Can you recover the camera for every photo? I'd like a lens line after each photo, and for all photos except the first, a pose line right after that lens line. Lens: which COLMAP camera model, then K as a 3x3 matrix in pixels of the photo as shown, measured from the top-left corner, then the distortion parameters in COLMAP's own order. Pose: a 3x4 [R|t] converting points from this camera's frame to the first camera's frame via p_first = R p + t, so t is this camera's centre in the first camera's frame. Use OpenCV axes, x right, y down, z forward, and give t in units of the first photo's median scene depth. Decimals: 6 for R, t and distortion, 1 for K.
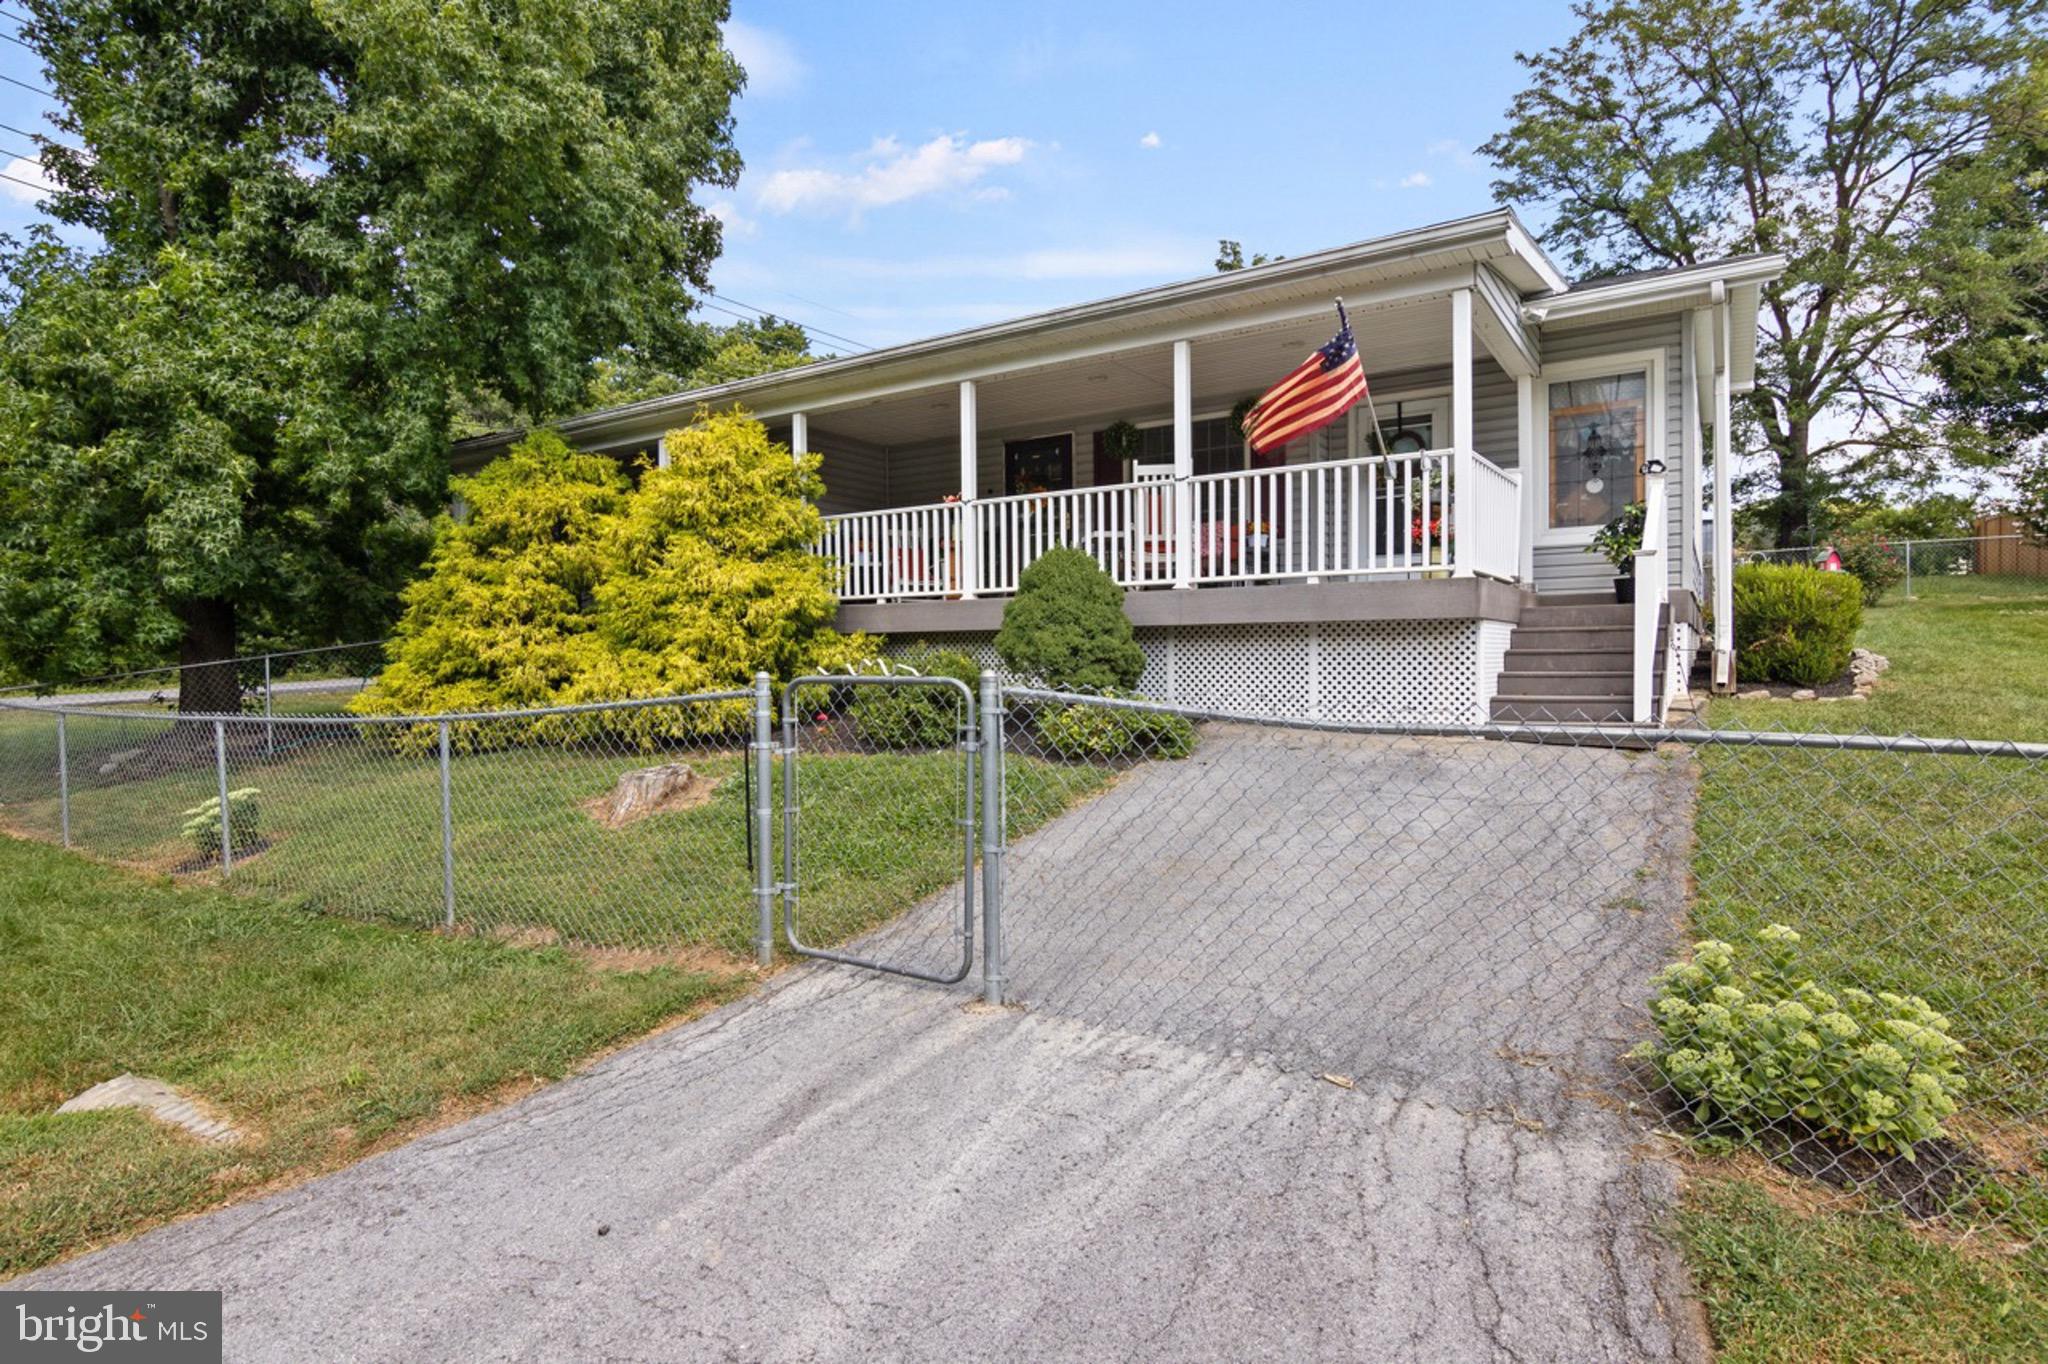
lens RADIAL K [[1052.9, 0, 1027.9], [0, 1052.9, 750.3], [0, 0, 1]] dist [-0.004202, -0.001555]
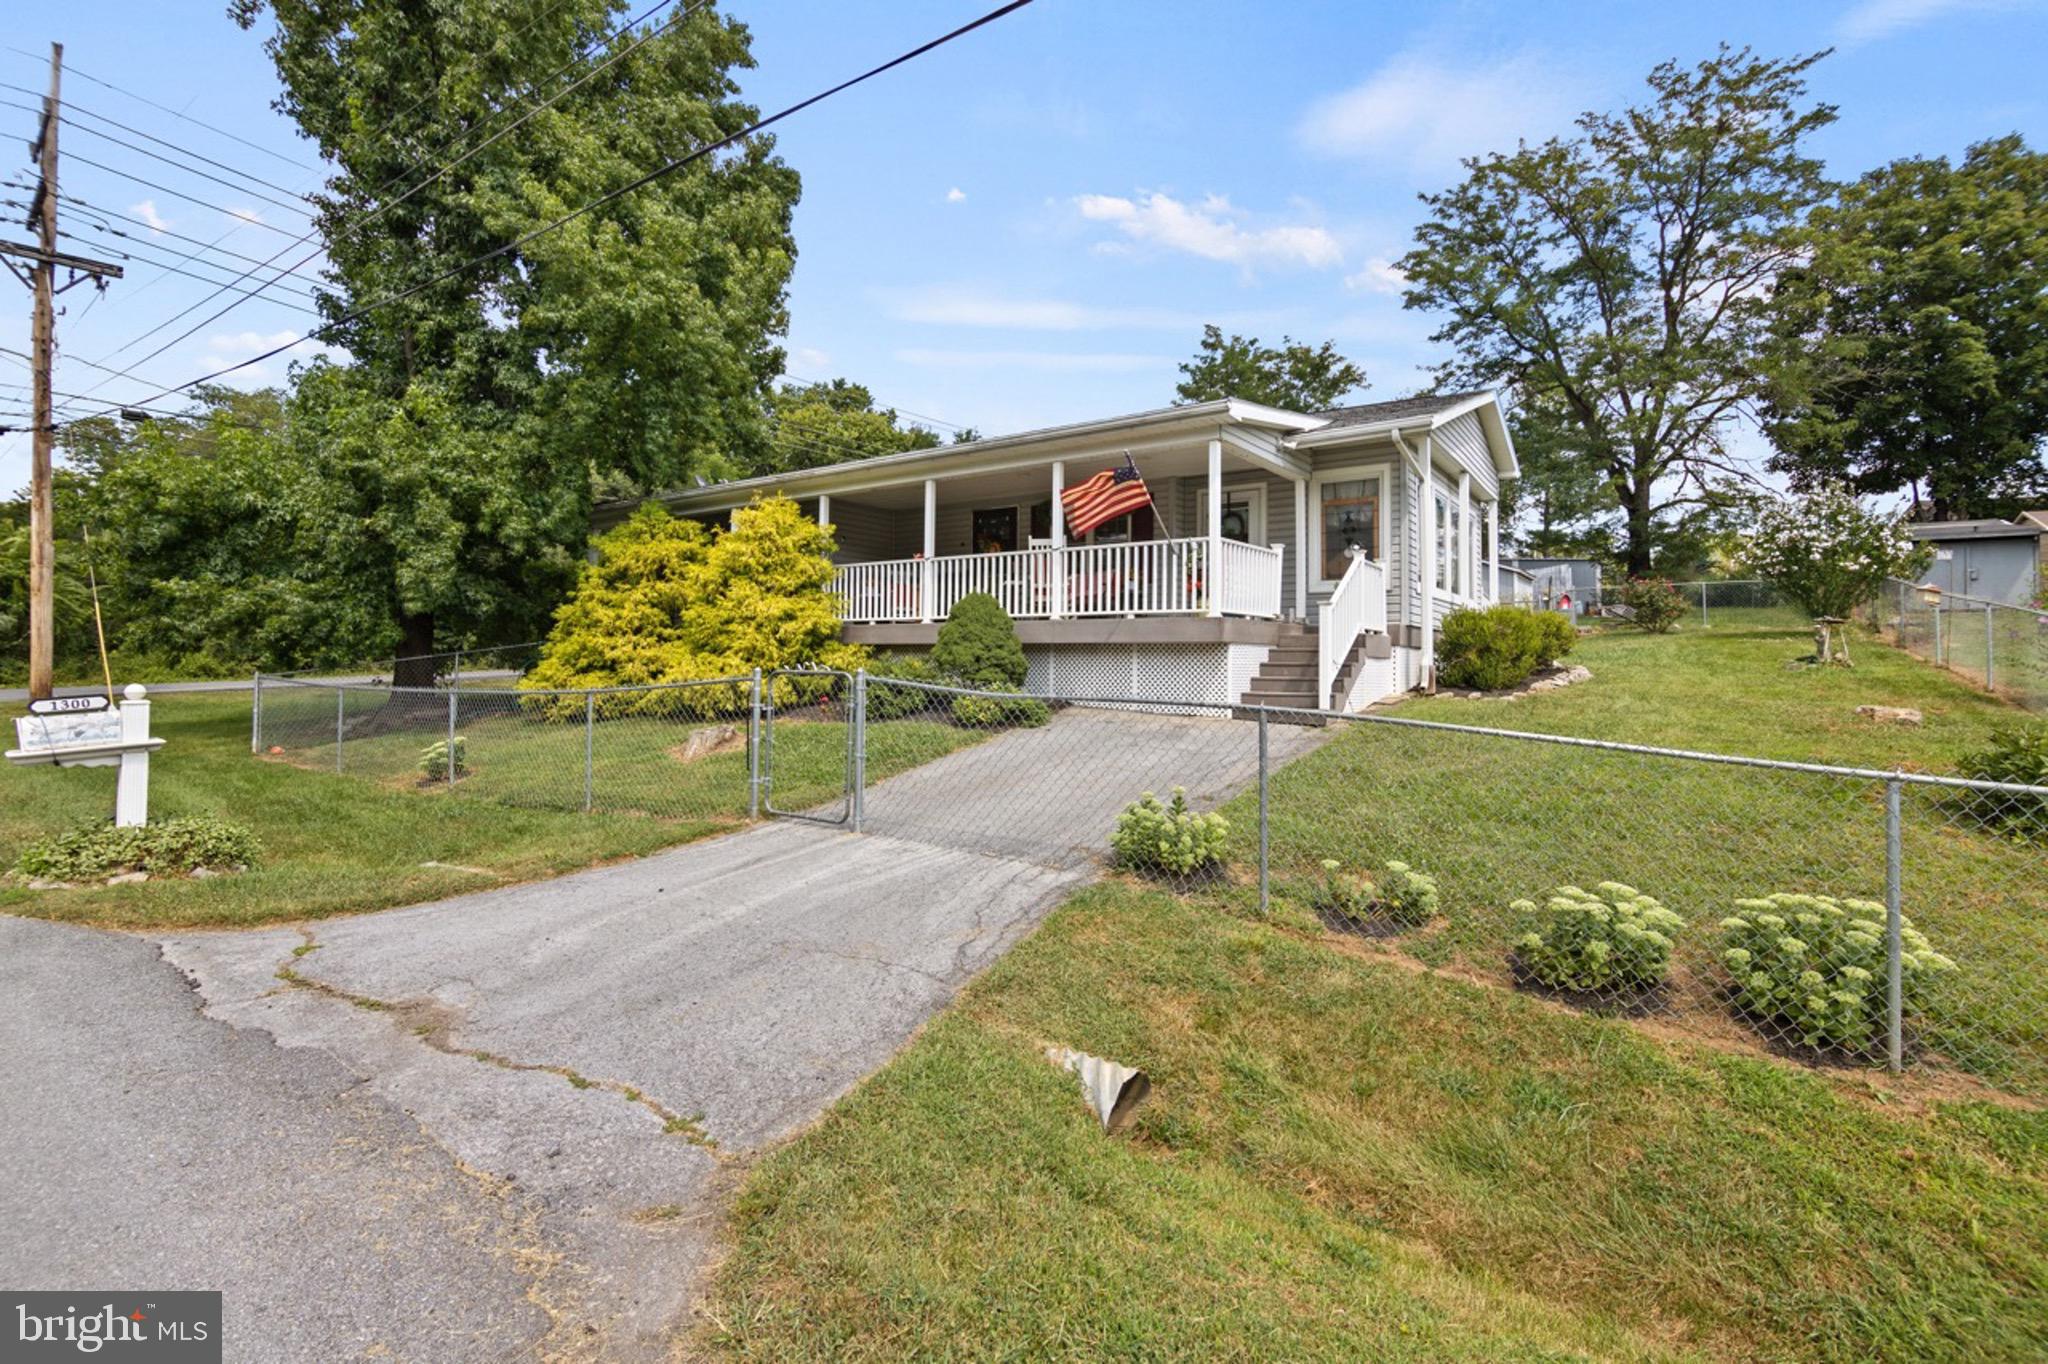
lens RADIAL K [[911.1, 0, 1015.8], [0, 911.1, 685.1], [0, 0, 1]] dist [0.000210, -0.010171]
pose [[0.998877, 0.017144, -0.044166, 0.120429], [-0.019871, 0.997875, -0.062061, 0.021183], [0.043008, 0.062868, 0.997095, -0.264268]]
